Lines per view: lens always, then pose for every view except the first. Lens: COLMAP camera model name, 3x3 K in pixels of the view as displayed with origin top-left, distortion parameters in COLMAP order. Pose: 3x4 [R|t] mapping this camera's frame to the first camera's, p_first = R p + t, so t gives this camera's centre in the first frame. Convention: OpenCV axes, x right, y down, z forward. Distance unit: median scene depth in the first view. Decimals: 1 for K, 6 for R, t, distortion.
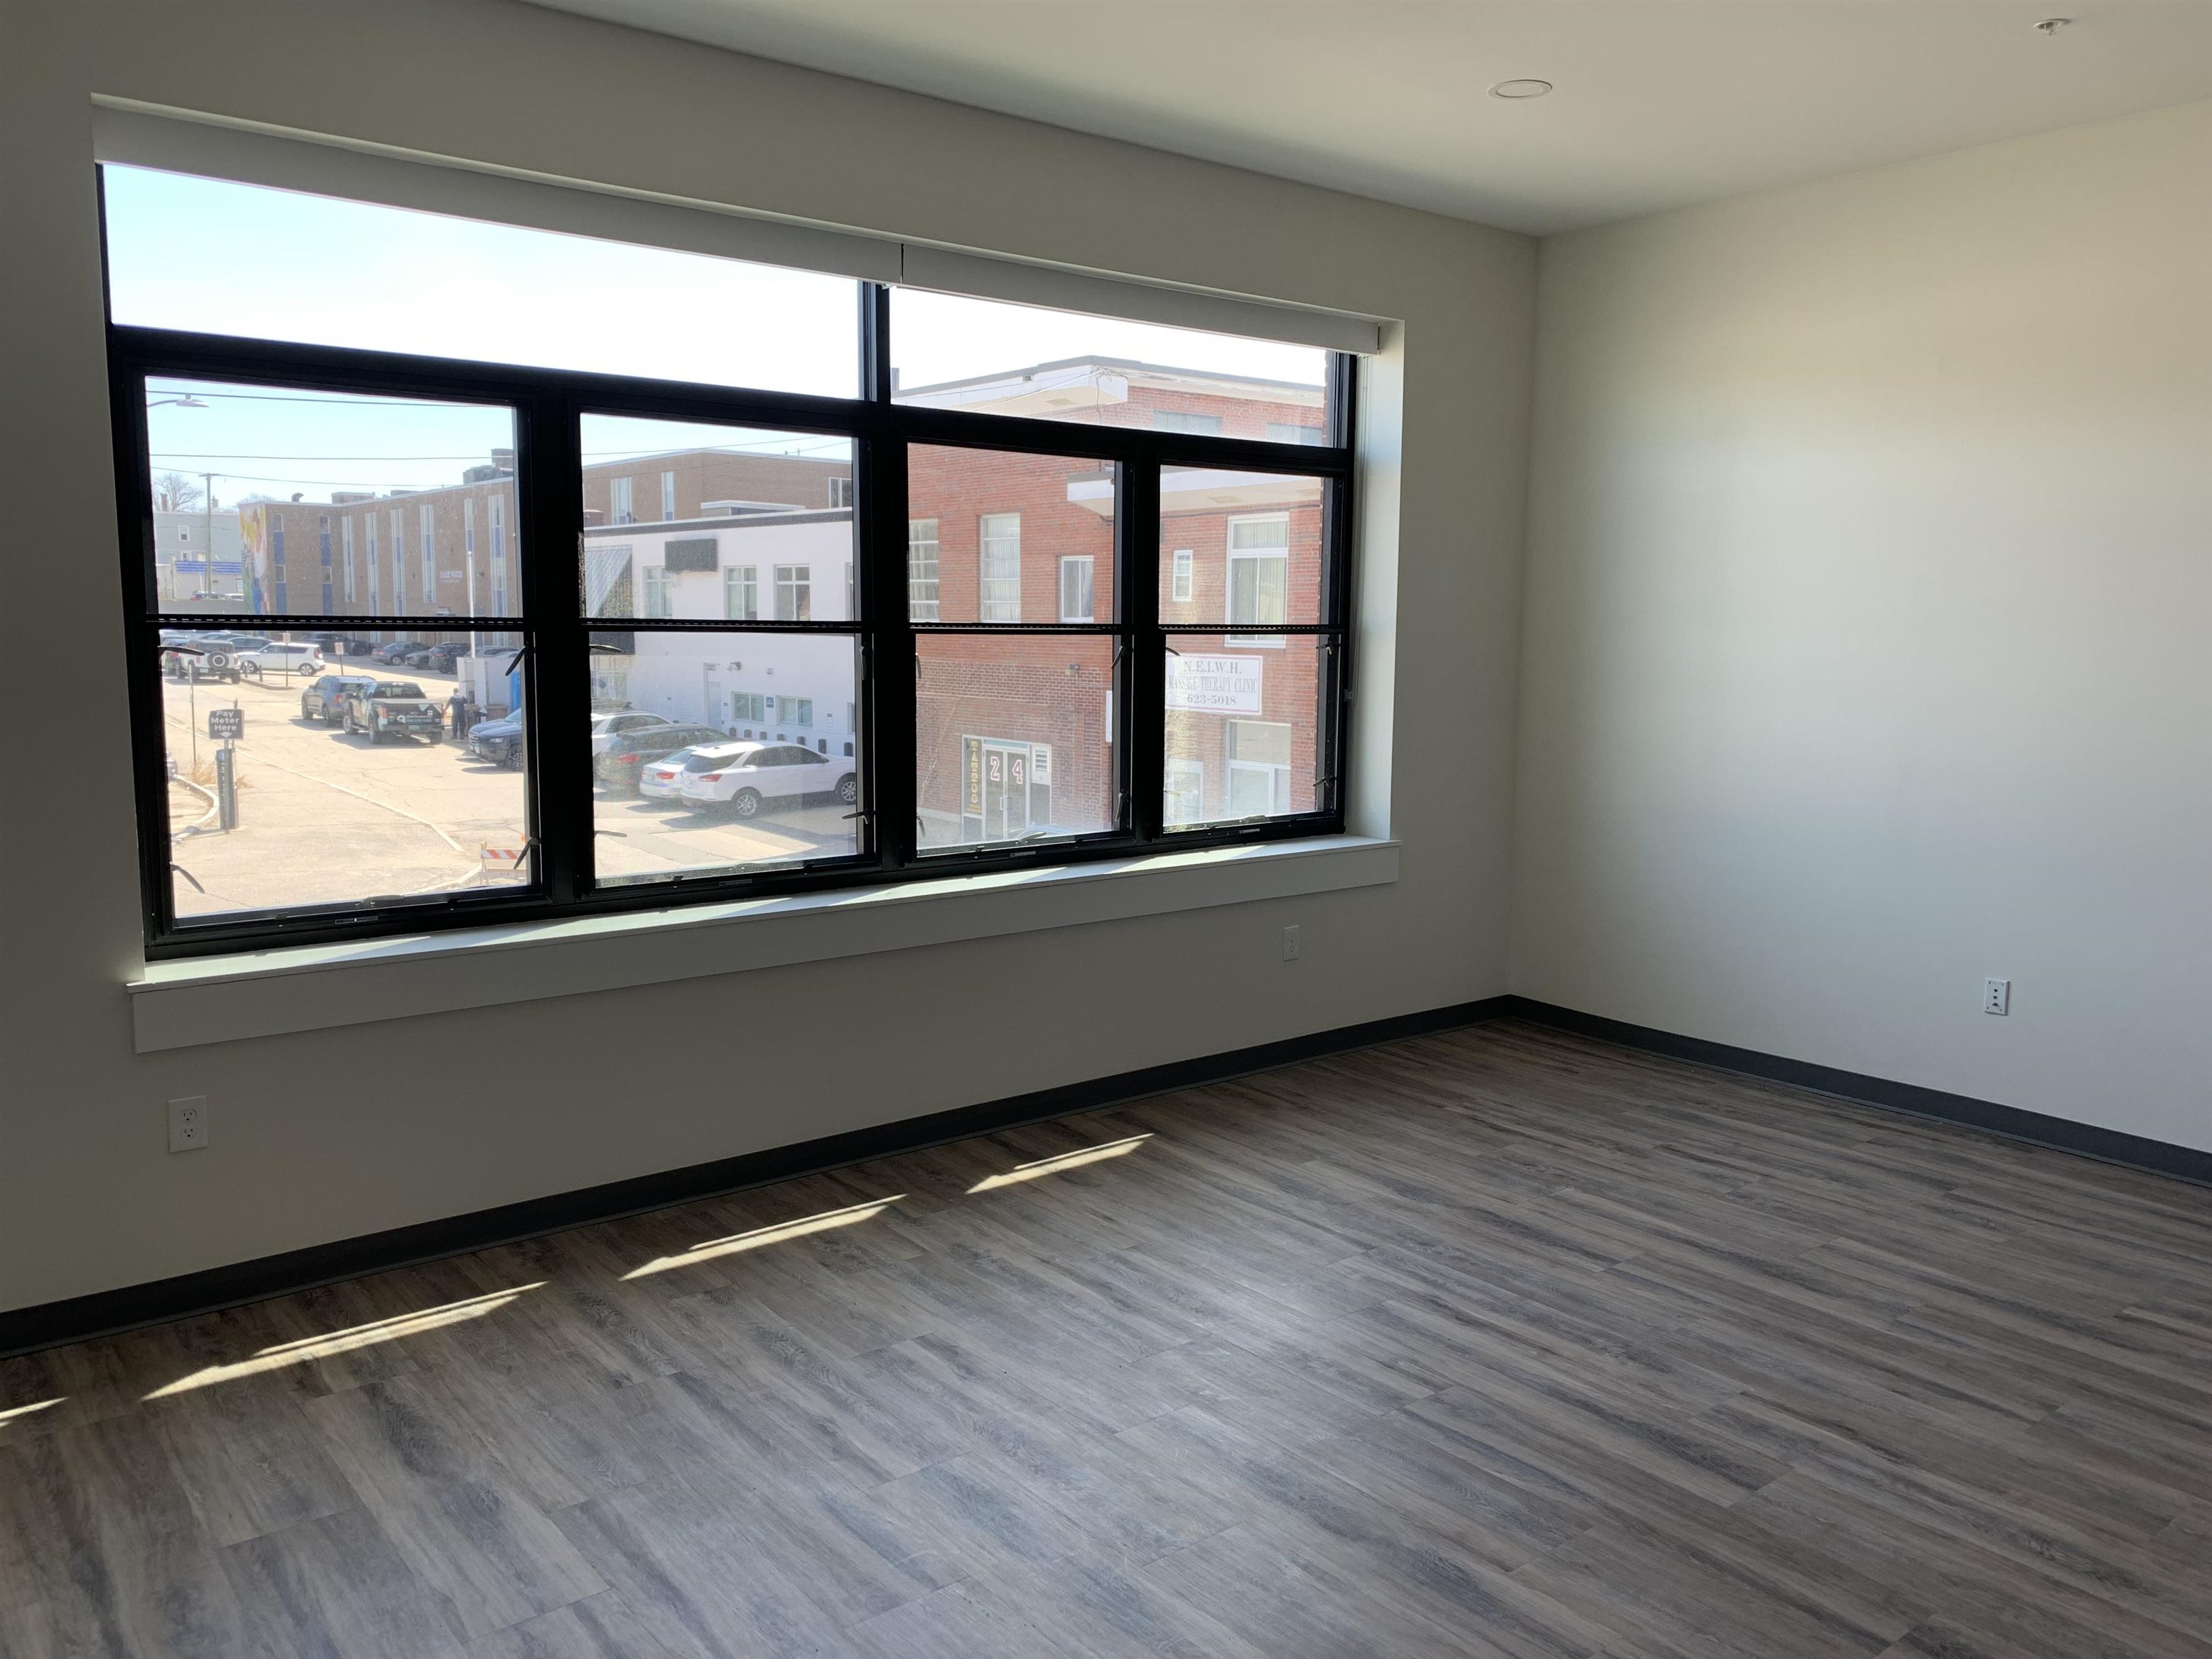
lens RADIAL K [[1701.6, 0, 1105.7], [0, 1701.6, 828.6], [0, 0, 1]] dist [0.035378, -0.012479]
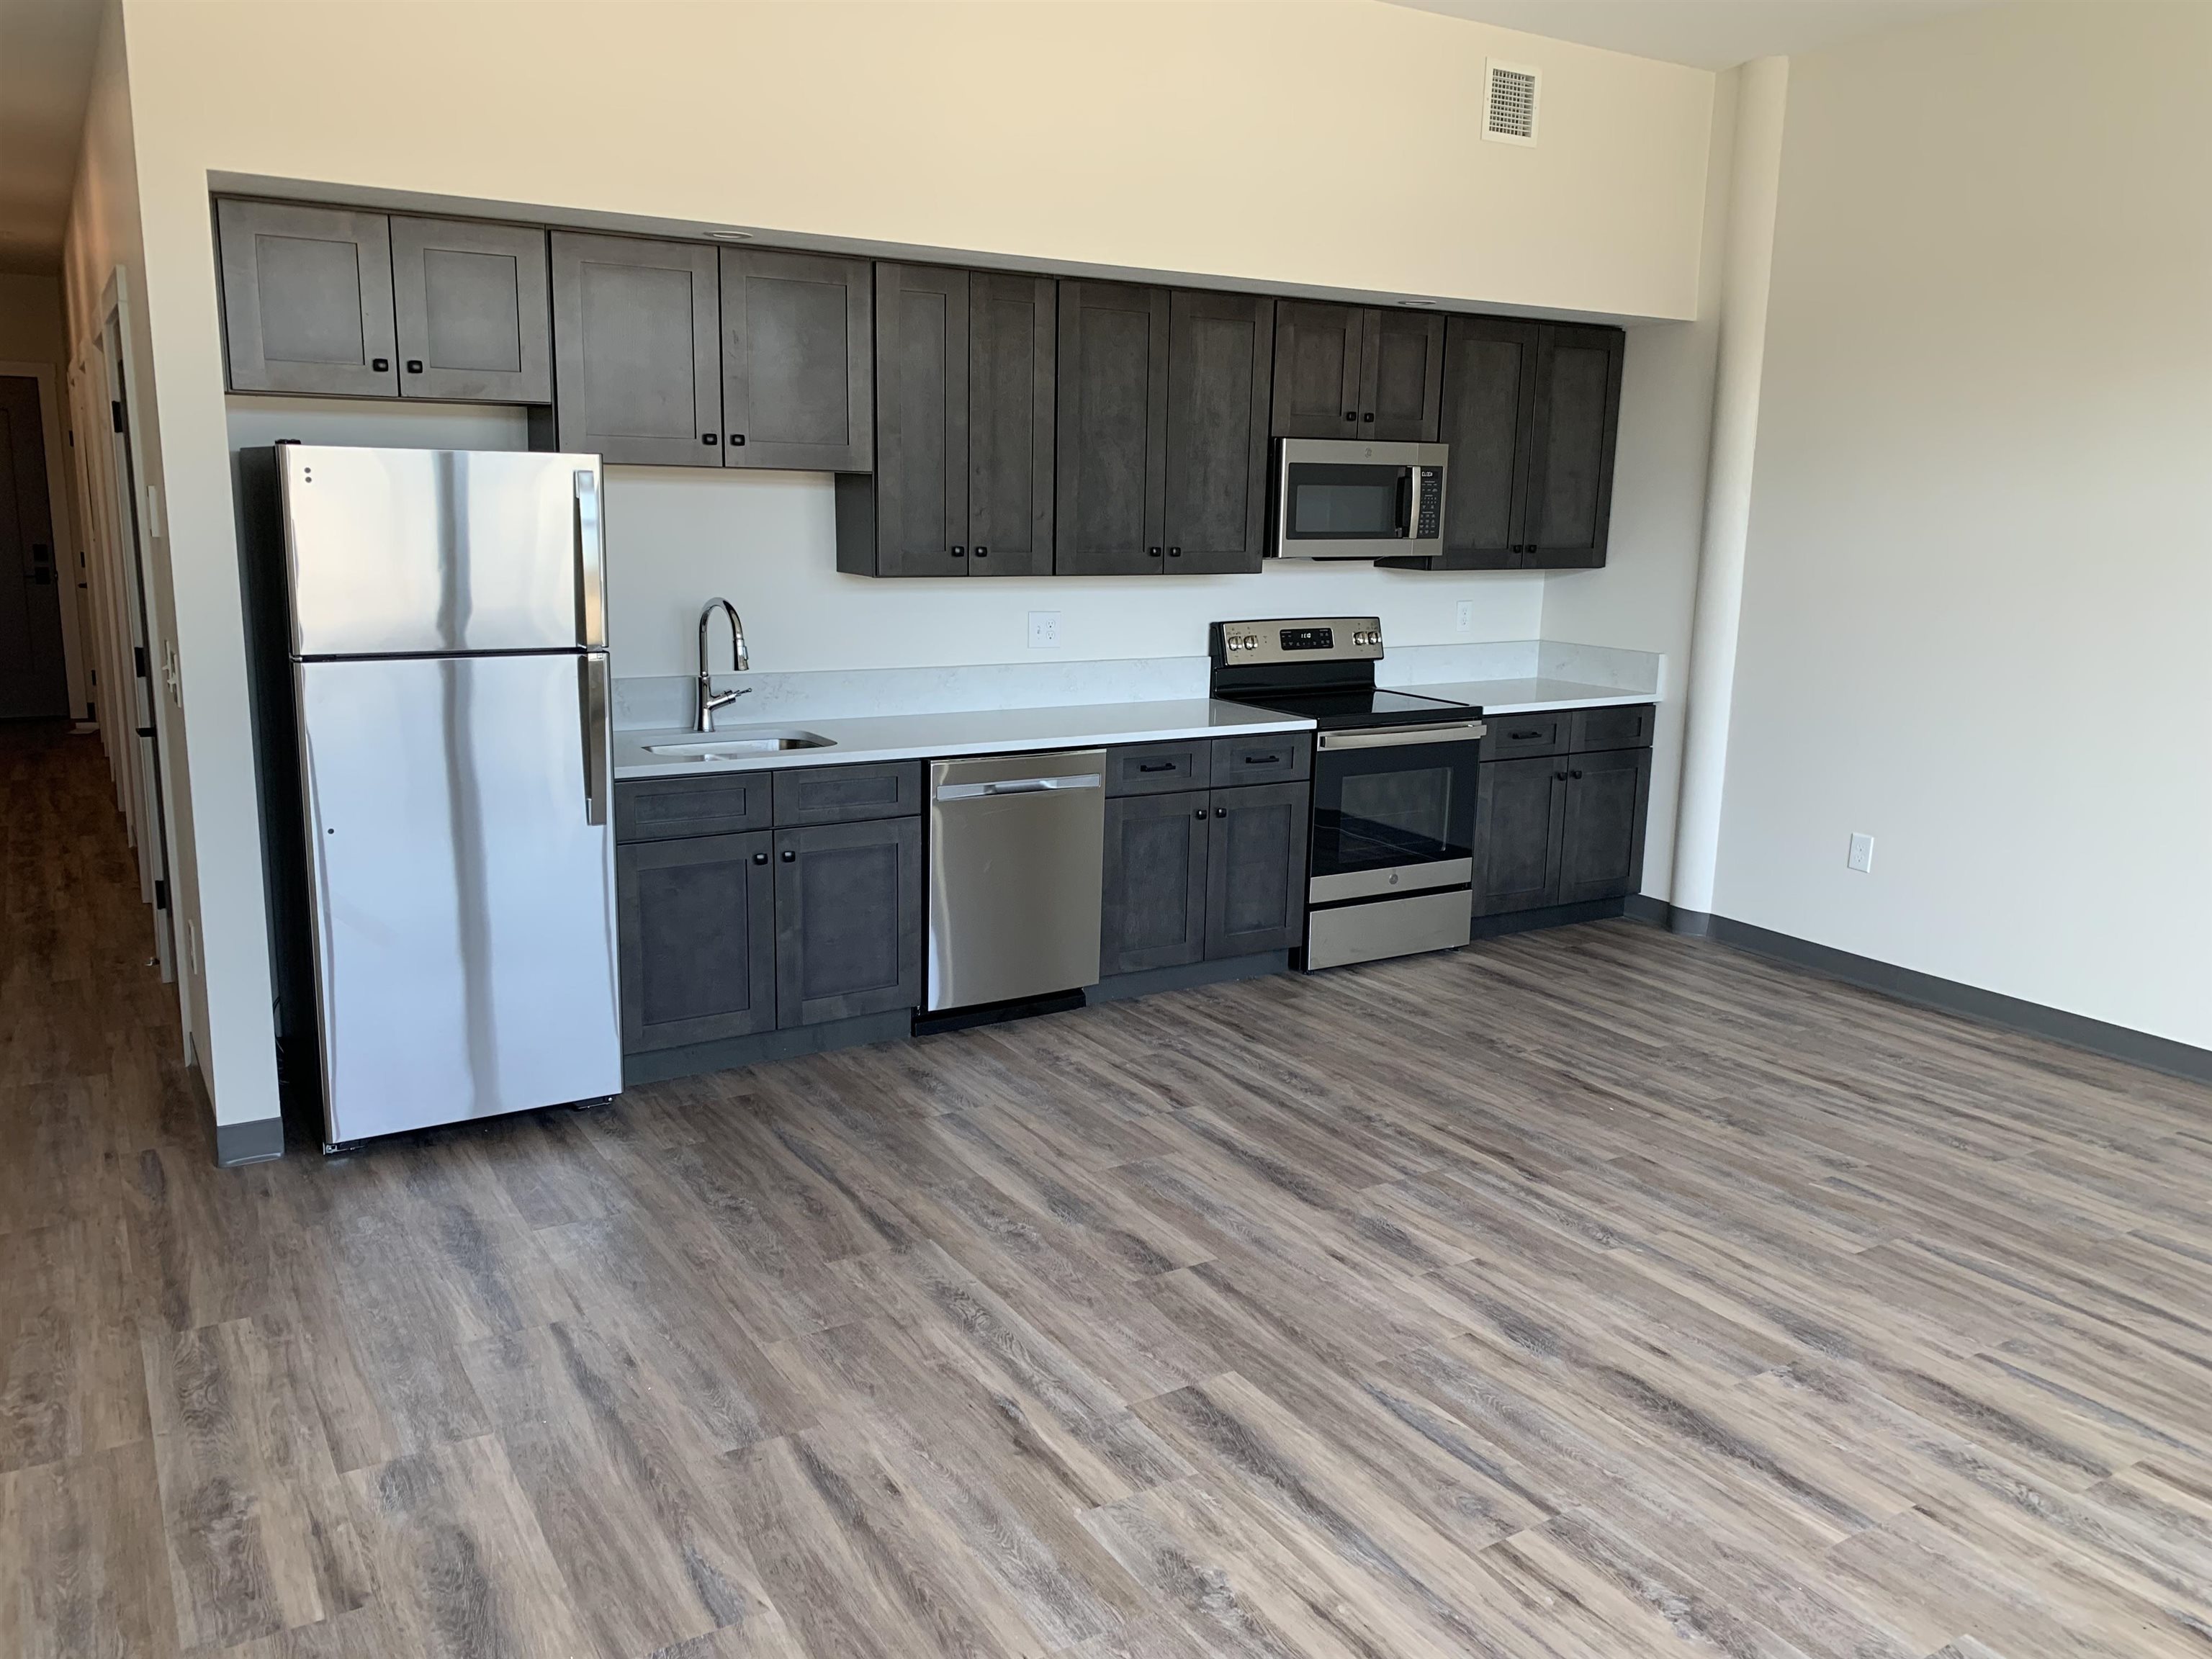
lens RADIAL K [[1701.6, 0, 1107.6], [0, 1701.6, 827.0], [0, 0, 1]] dist [0.035378, -0.012479]
pose [[-0.992908, -0.055305, 0.105235, 0.324521], [-0.018914, 0.947416, 0.319445, -0.214238], [-0.117368, 0.315189, -0.941743, 1.737656]]
